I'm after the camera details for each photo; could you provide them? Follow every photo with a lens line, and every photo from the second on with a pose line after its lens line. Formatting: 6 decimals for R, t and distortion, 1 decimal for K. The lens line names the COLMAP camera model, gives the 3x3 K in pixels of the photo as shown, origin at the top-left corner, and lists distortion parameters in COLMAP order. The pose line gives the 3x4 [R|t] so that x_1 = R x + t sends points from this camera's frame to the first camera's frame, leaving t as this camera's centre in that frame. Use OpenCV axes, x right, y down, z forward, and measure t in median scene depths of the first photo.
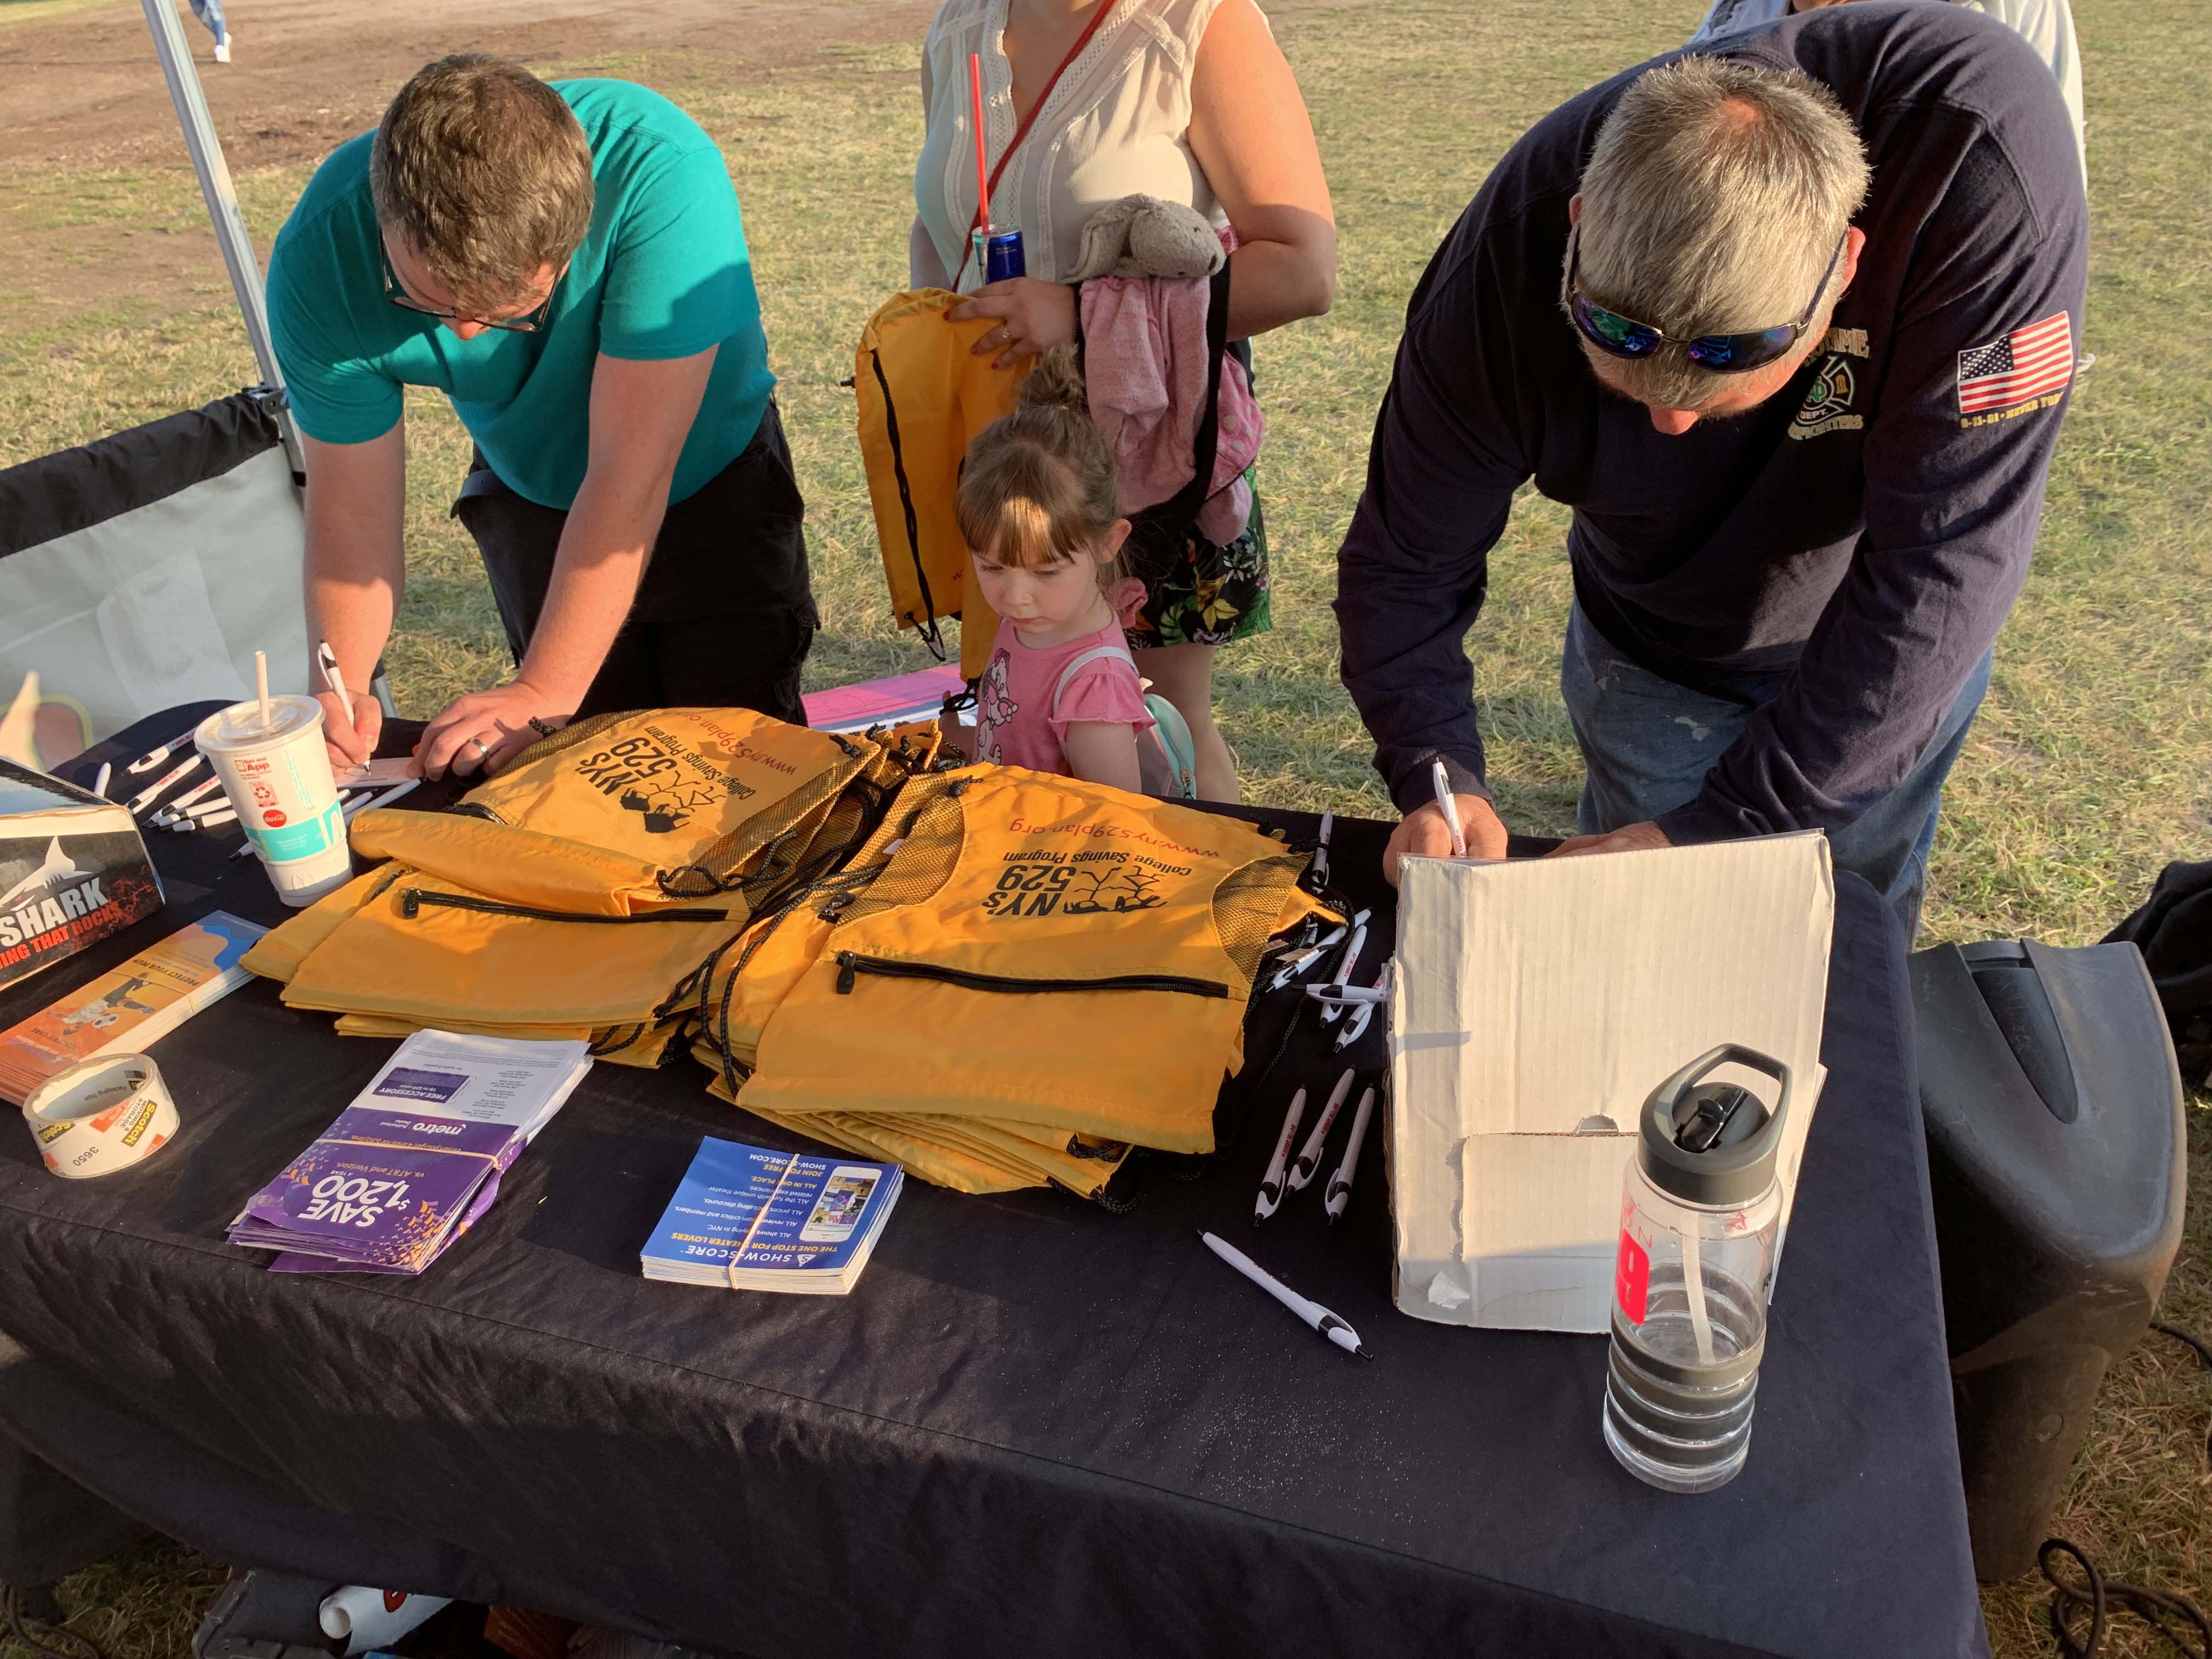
lens RADIAL K [[1700.3, 0, 1106.0], [0, 1700.3, 829.5], [0, 0, 1]] dist [0.014648, -0.032161]
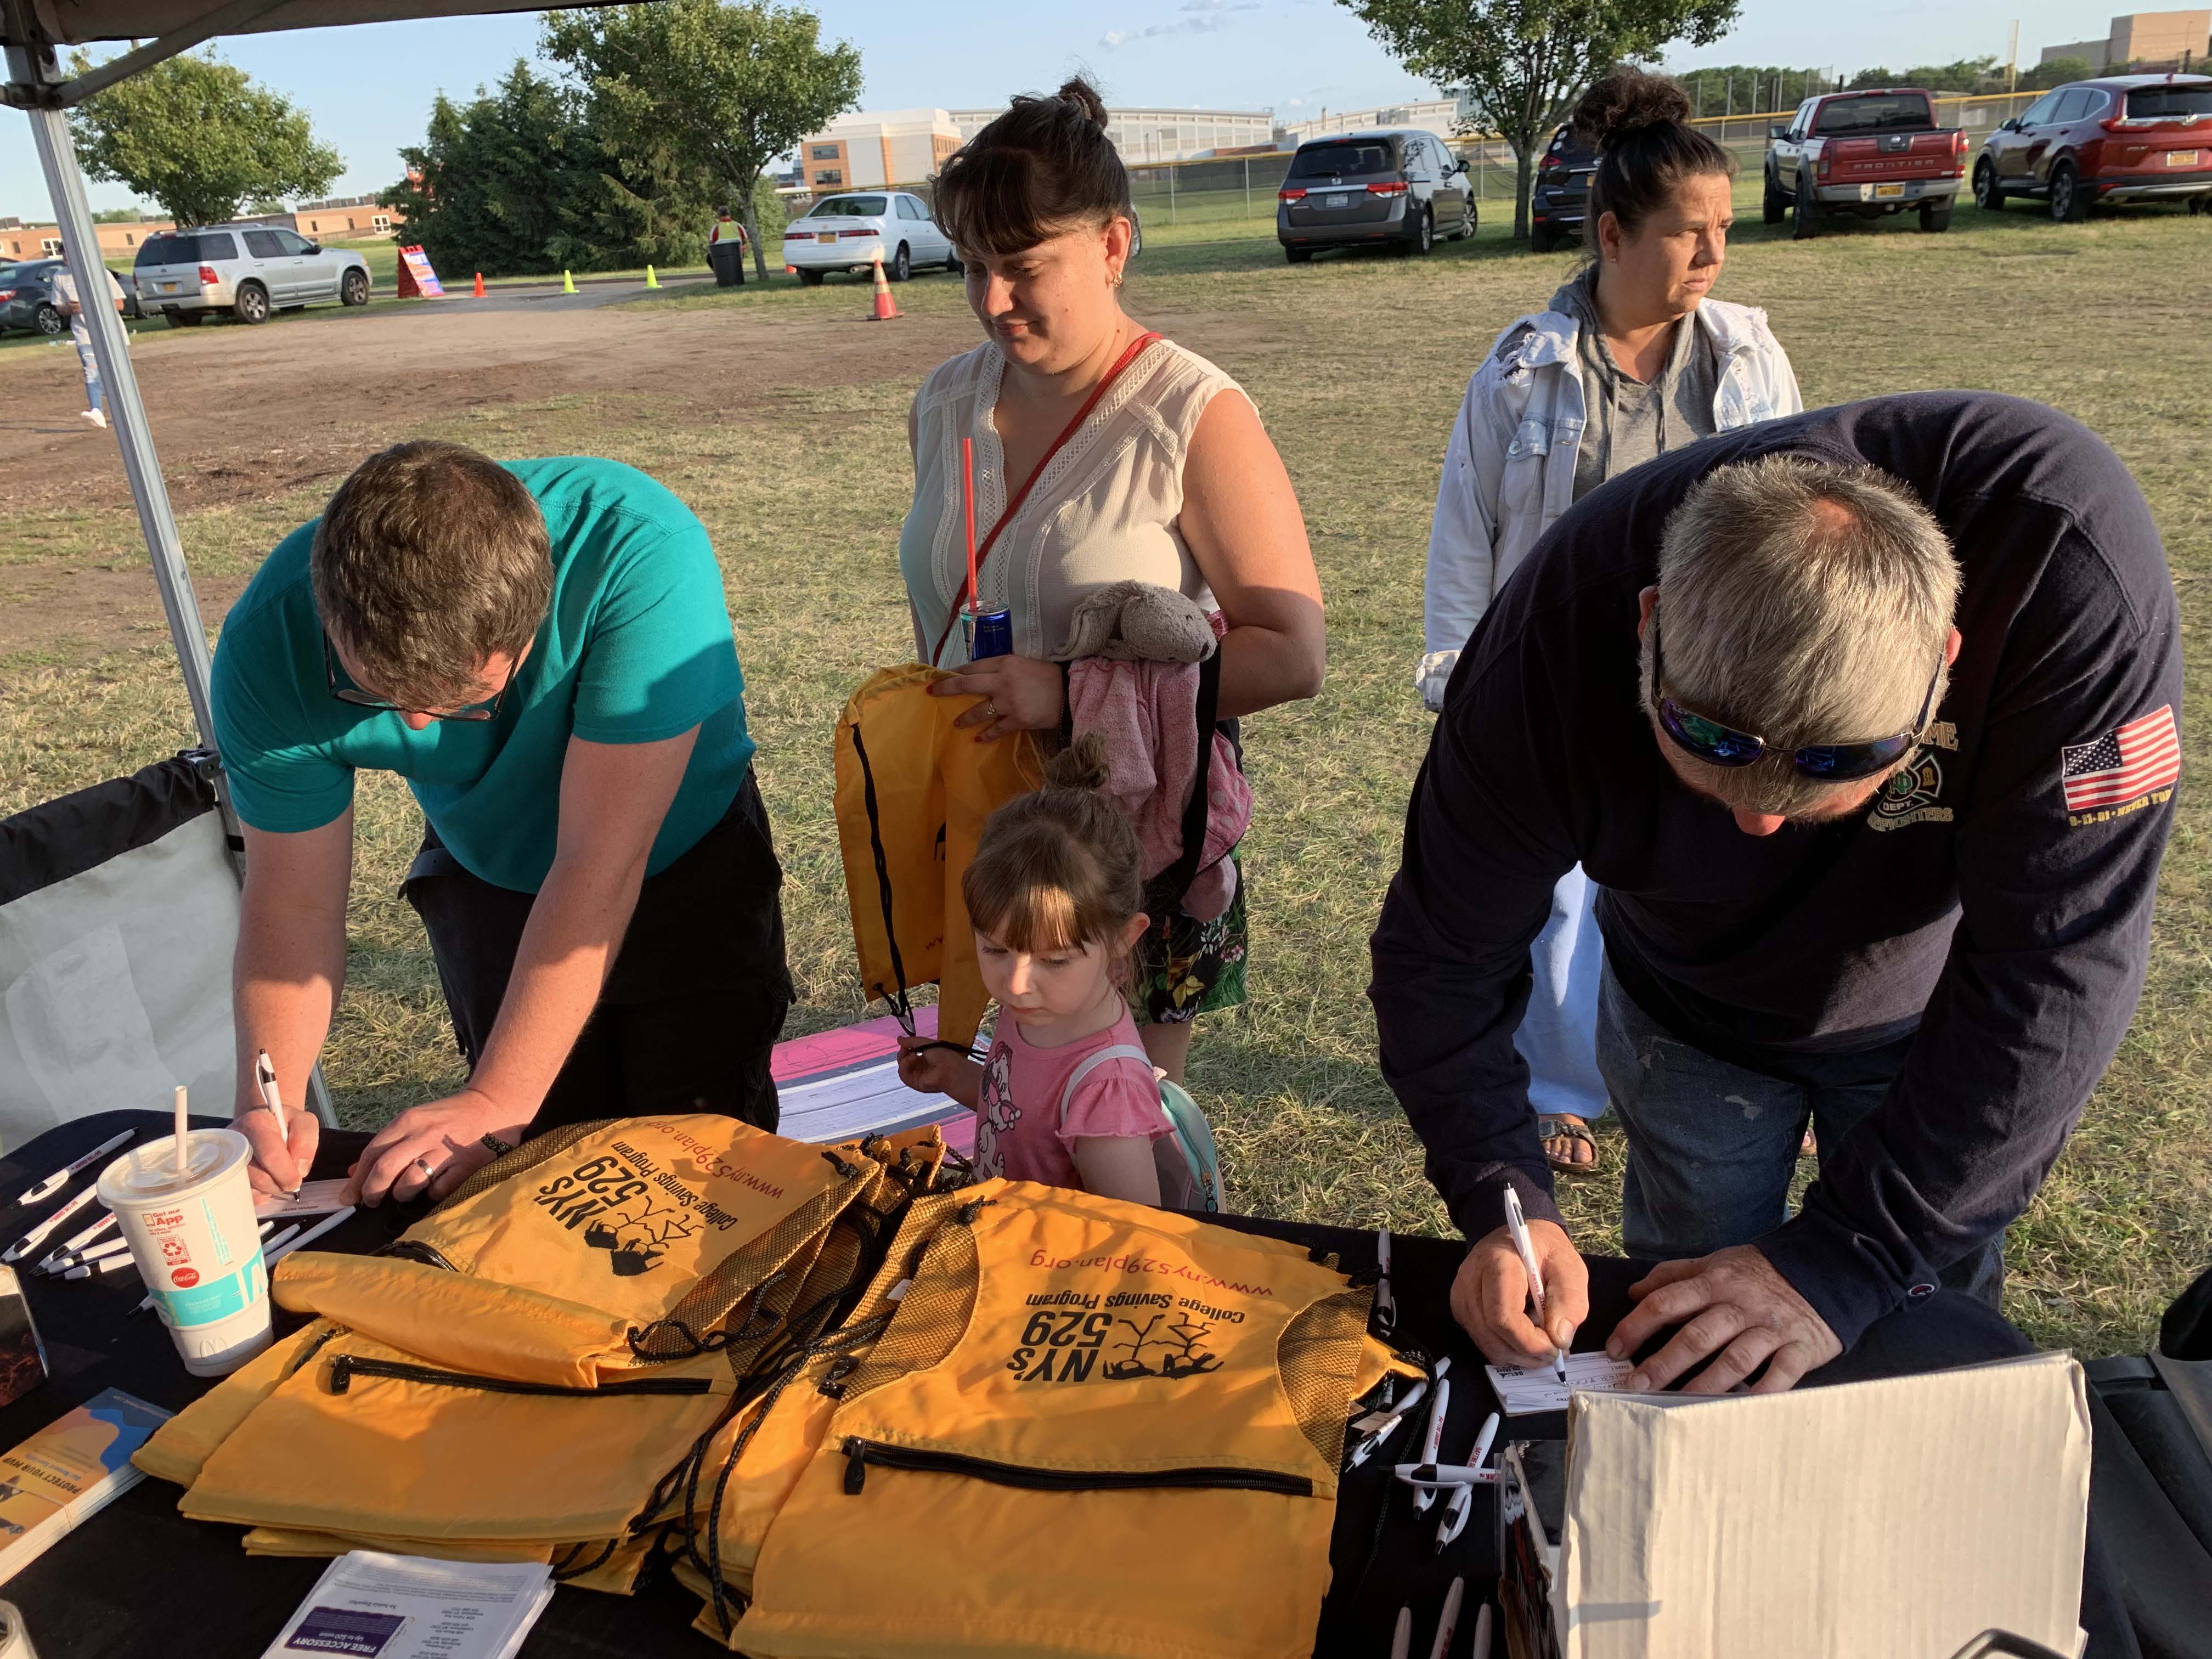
lens RADIAL K [[1678.2, 0, 1106.0], [0, 1678.2, 829.5], [0, 0, 1]] dist [-0.008953, 0.004884]
pose [[0.998750, -0.016610, 0.047151, -0.055510], [0.024188, 0.985994, -0.165015, -0.079378], [-0.043750, 0.165949, 0.985163, 0.100950]]
